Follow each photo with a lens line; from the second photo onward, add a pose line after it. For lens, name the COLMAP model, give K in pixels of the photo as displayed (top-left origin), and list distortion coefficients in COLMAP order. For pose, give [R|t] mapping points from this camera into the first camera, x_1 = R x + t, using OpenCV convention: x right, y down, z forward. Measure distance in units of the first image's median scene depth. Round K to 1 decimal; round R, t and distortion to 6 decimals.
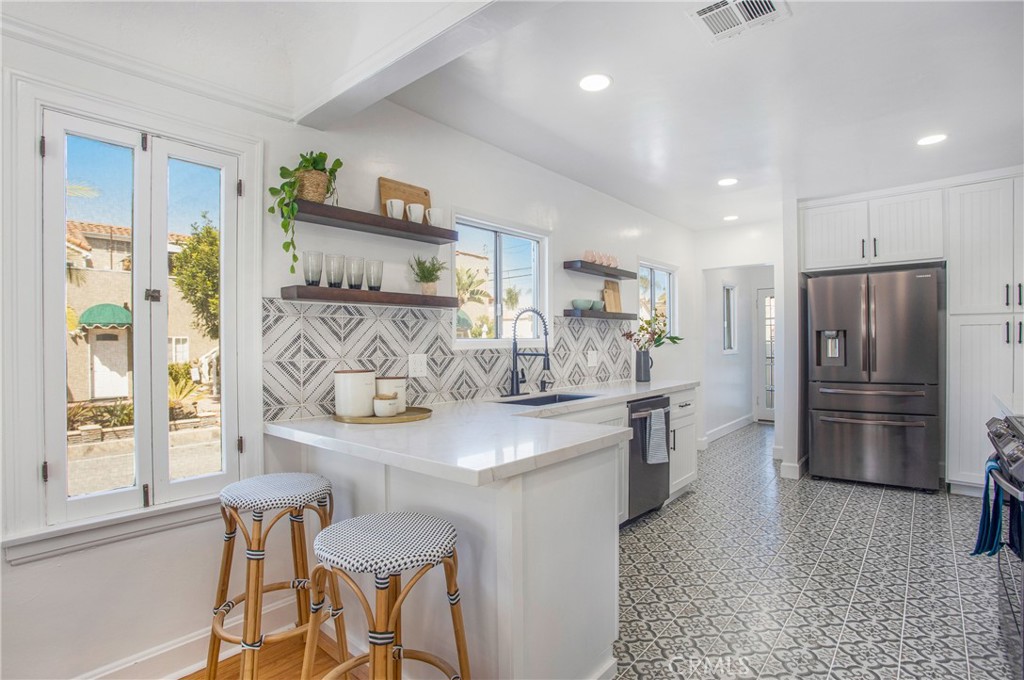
lens RADIAL K [[506.6, 0, 498.4], [0, 506.6, 340.2], [0, 0, 1]] dist [-0.042871, 0.005002]
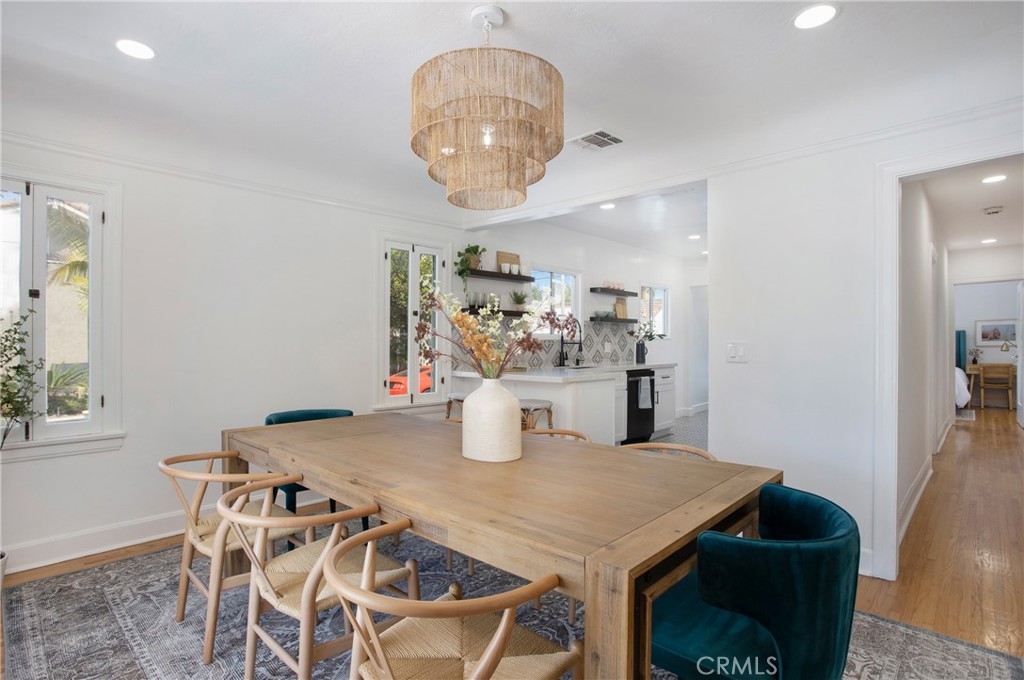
lens RADIAL K [[506.6, 0, 506.1], [0, 506.6, 340.4], [0, 0, 1]] dist [-0.042871, 0.005002]
pose [[0.999394, 0.007439, -0.034006, -0.106255], [-0.007371, 0.999971, 0.002138, 0.017160], [0.034020, -0.001886, 0.999419, -0.800009]]
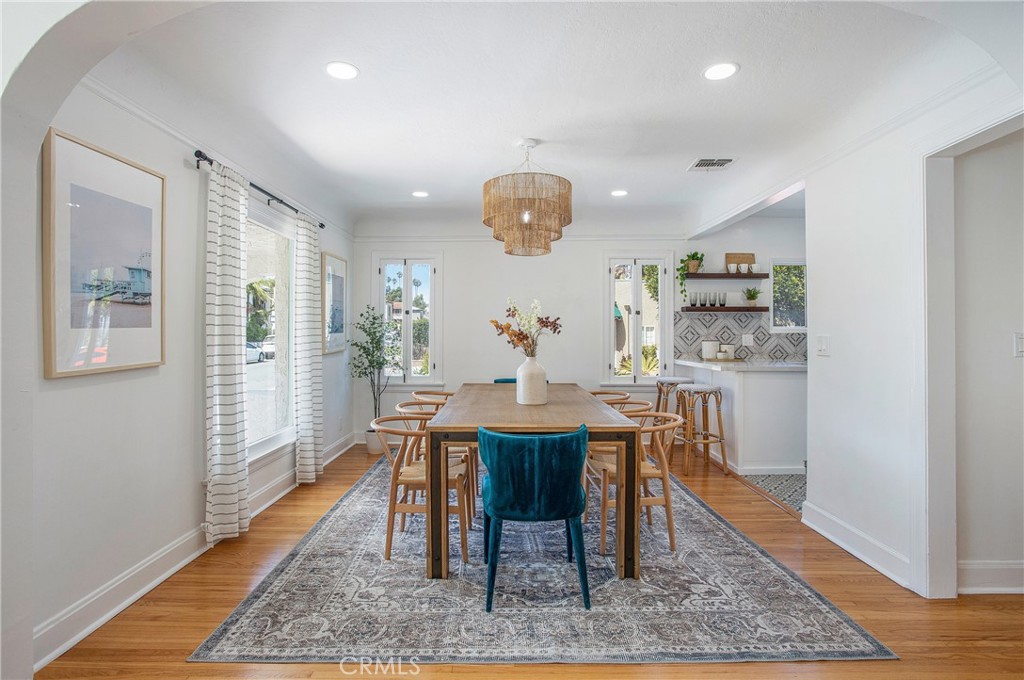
lens RADIAL K [[506.6, 0, 507.5], [0, 506.6, 325.3], [0, 0, 1]] dist [-0.042871, 0.005002]
pose [[0.664264, -0.001493, -0.747497, 0.620211], [-0.003880, 0.999978, -0.005446, 0.003161], [0.747488, 0.006518, 0.664243, -0.941602]]
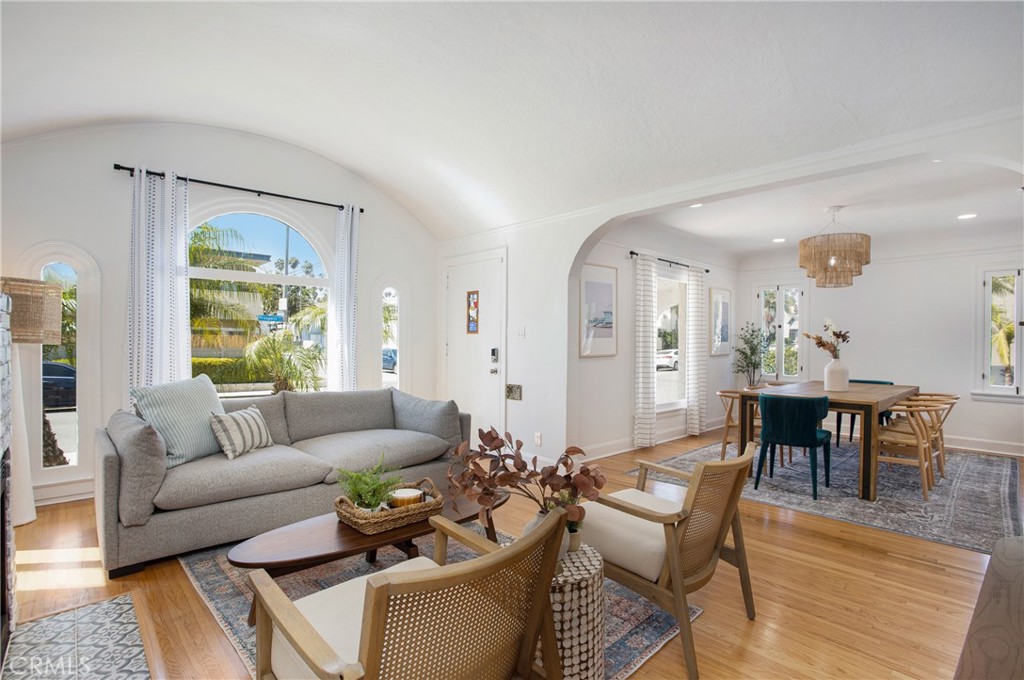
lens RADIAL K [[506.6, 0, 508.2], [0, 506.6, 341.3], [0, 0, 1]] dist [-0.042871, 0.005002]
pose [[-0.099521, 0.009906, -0.994986, 1.435142], [-0.005077, 0.999932, 0.010463, 0.000151], [0.995023, 0.006093, -0.099464, -1.026318]]
